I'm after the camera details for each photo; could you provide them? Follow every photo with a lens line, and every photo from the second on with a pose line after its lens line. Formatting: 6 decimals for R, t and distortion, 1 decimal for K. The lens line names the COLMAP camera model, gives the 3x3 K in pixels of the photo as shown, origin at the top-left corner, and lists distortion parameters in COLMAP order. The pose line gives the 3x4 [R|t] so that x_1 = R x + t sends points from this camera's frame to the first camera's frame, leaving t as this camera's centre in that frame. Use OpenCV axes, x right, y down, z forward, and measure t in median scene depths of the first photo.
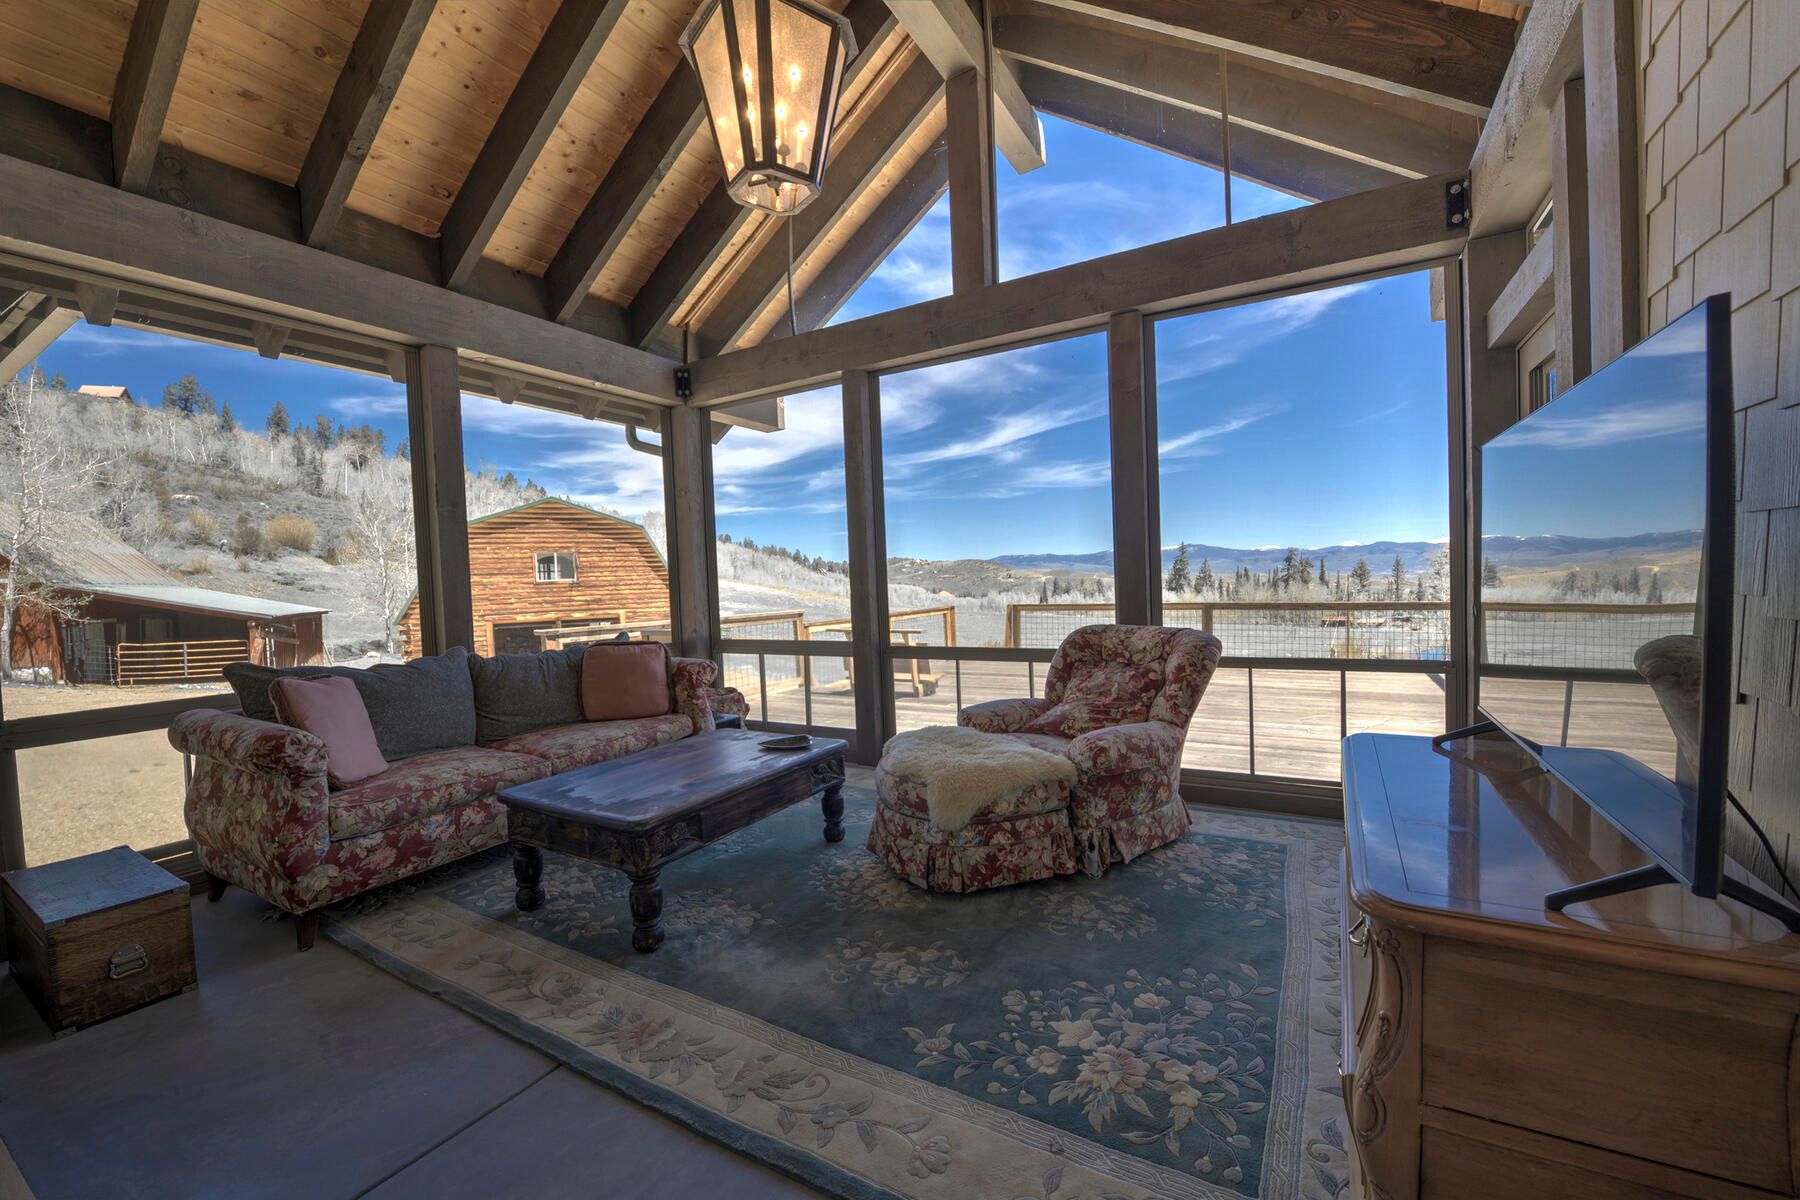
lens RADIAL K [[714.6, 0, 901.8], [0, 714.6, 610.8], [0, 0, 1]] dist [-0.017465, -0.002239]
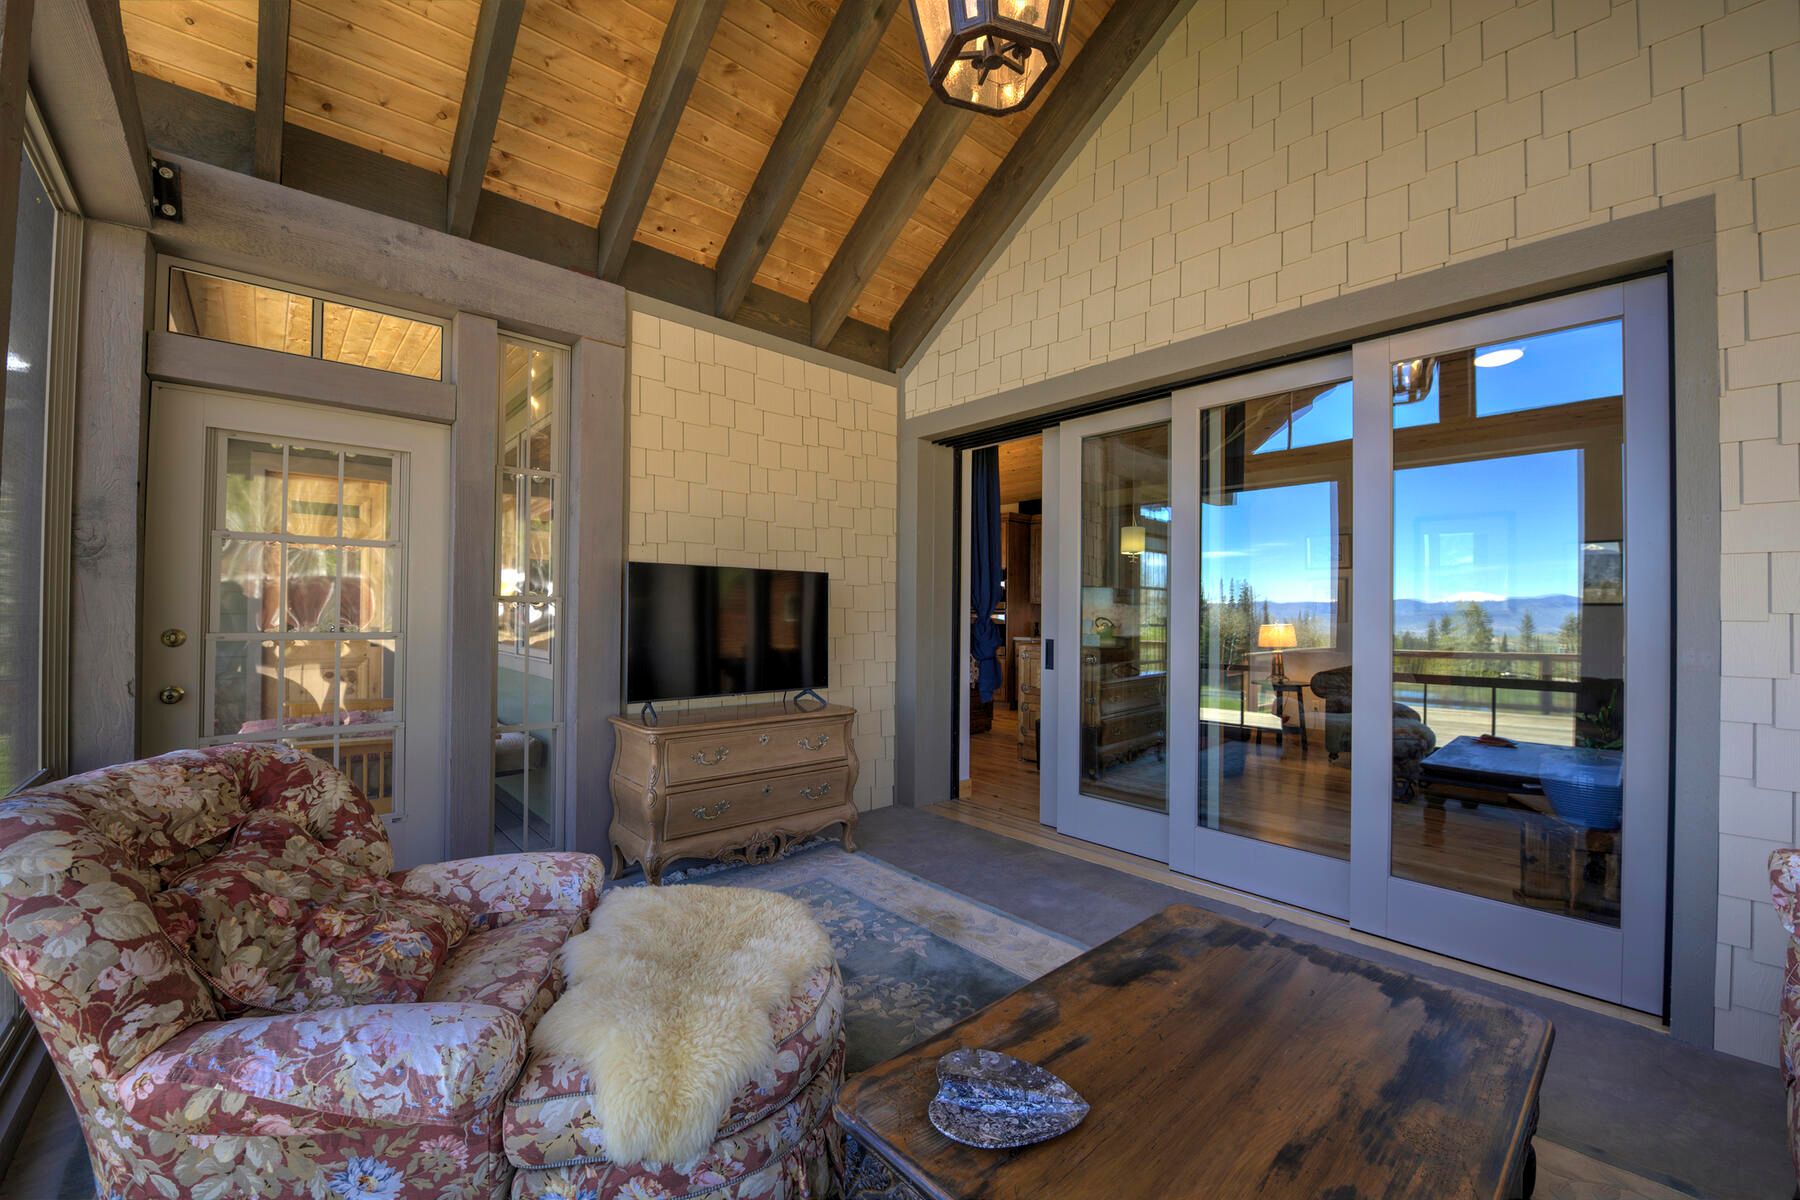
lens RADIAL K [[714.6, 0, 898.7], [0, 714.6, 602.1], [0, 0, 1]] dist [-0.017465, -0.002239]
pose [[-0.953924, 0.036772, 0.297785, -0.192131], [0.044717, 0.998801, 0.019907, -0.059002], [-0.296696, 0.032306, -0.954425, 1.180348]]
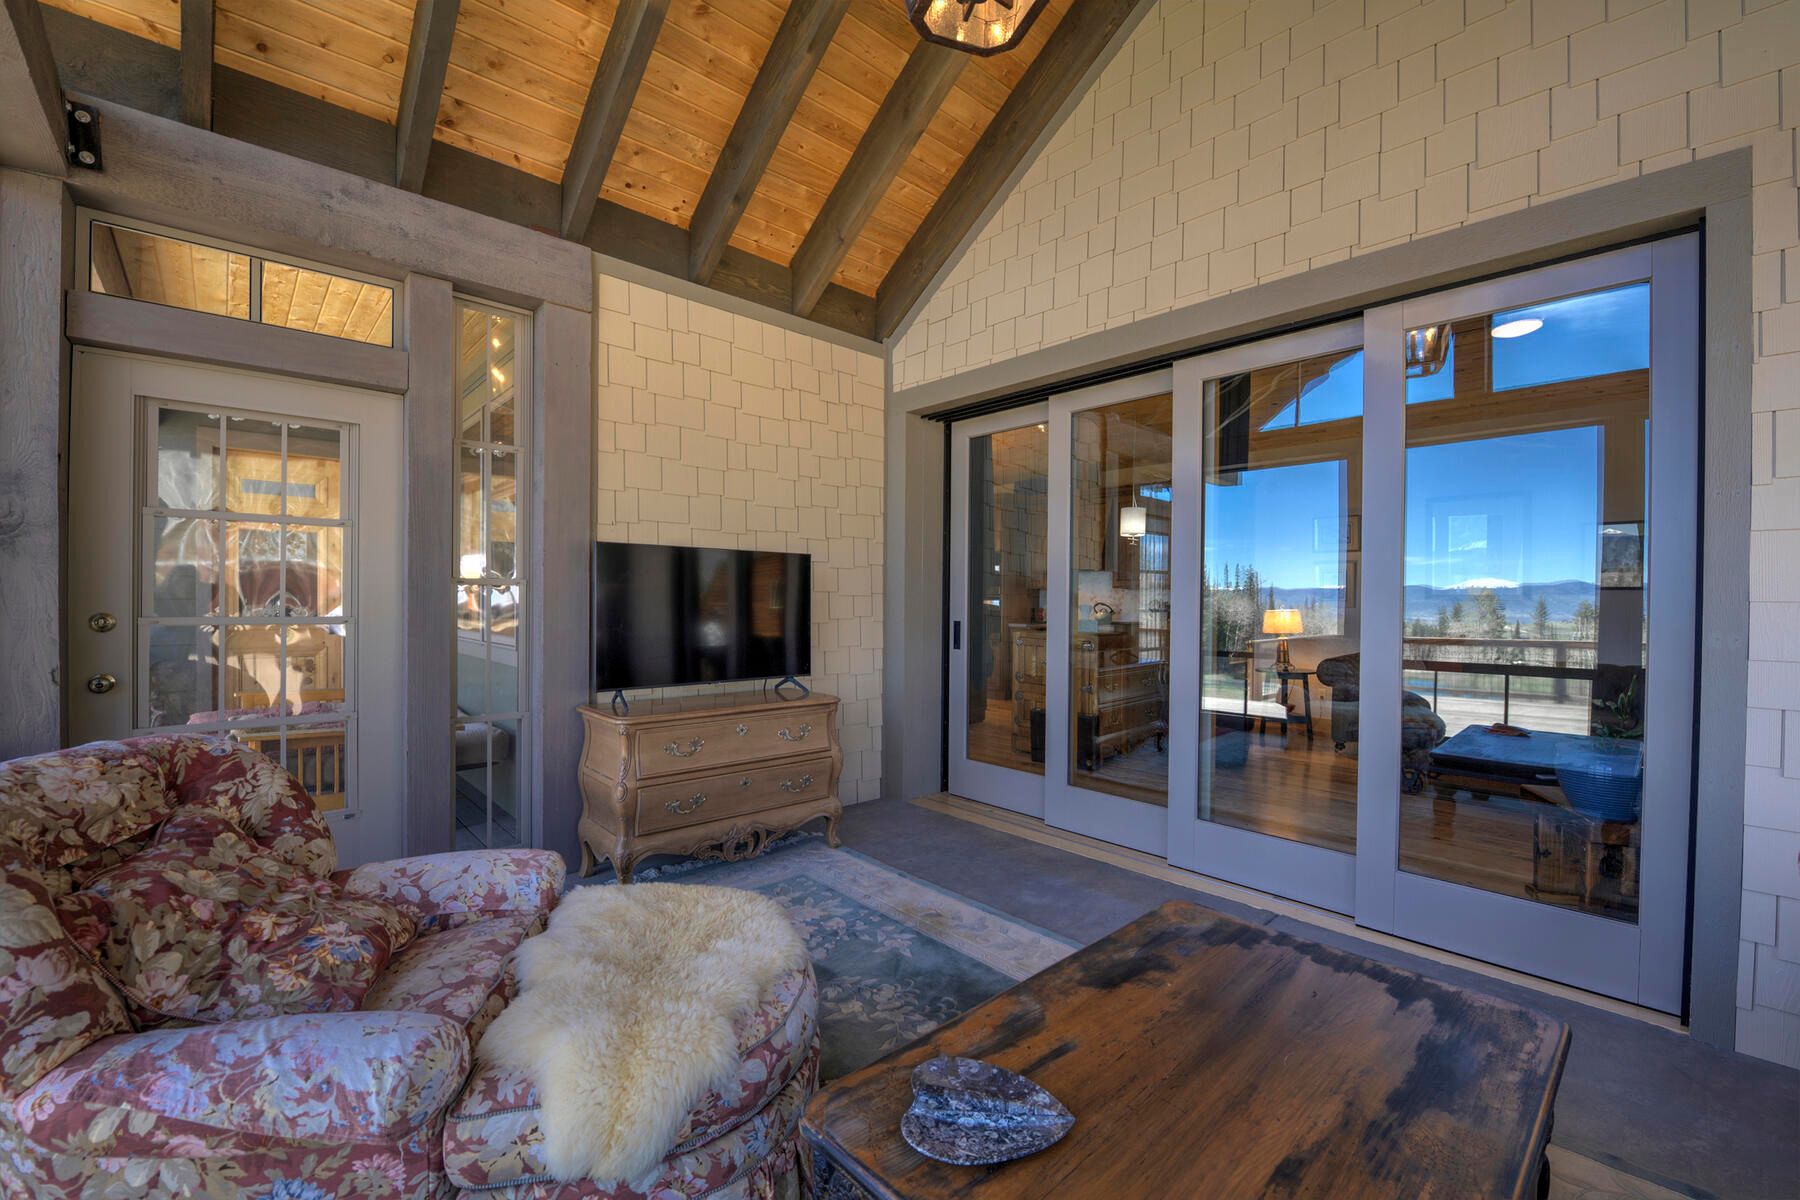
lens RADIAL K [[736.7, 0, 903.4], [0, 736.7, 604.3], [0, 0, 1]] dist [-0.015080, -0.001708]
pose [[-0.956919, 0.032483, 0.288533, -0.198493], [0.045483, 0.998224, 0.038463, -0.050966], [-0.286771, 0.049930, -0.956697, 1.157954]]
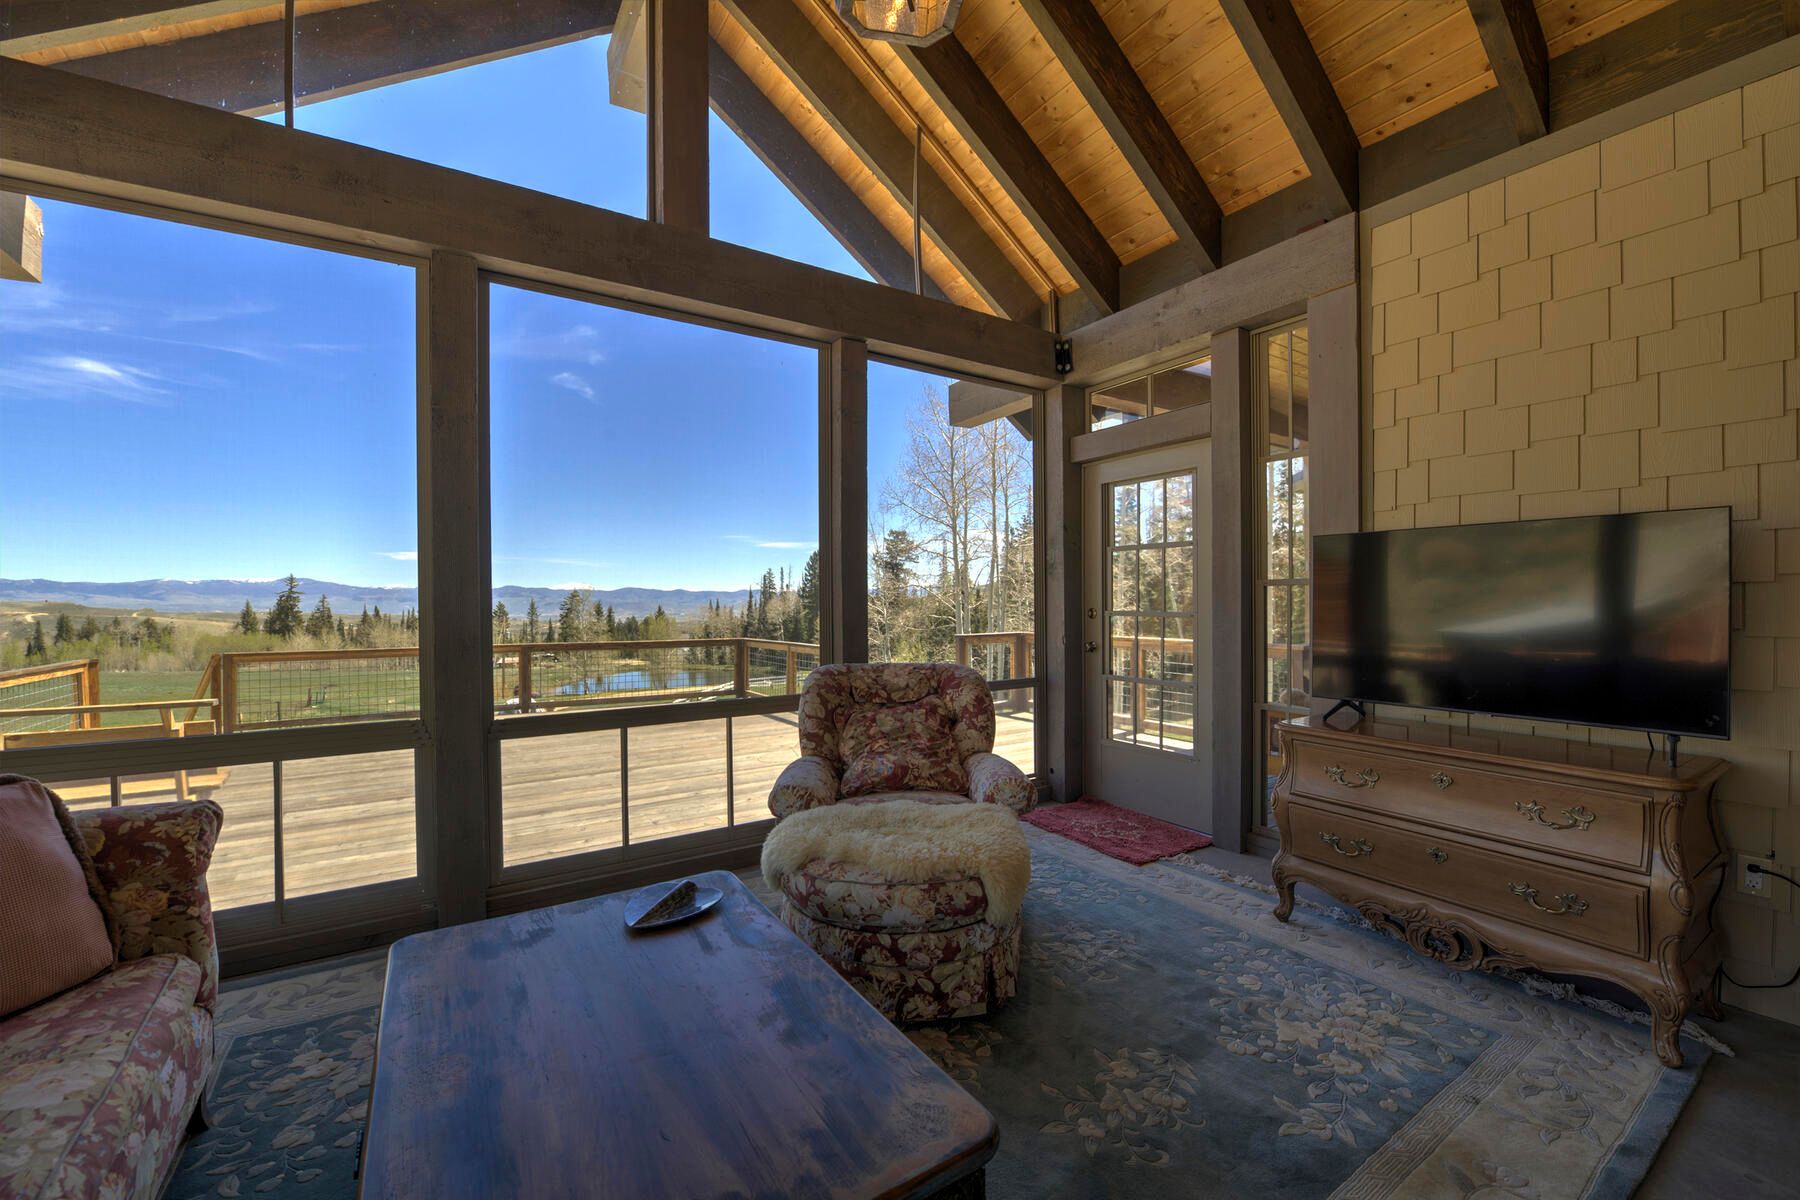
lens RADIAL K [[714.6, 0, 901.1], [0, 714.6, 604.9], [0, 0, 1]] dist [-0.017465, -0.002239]
pose [[0.449643, 0.027150, 0.892796, -0.501218], [0.032477, 0.998380, -0.046717, -0.011499], [-0.892618, 0.050001, 0.448033, 0.513167]]
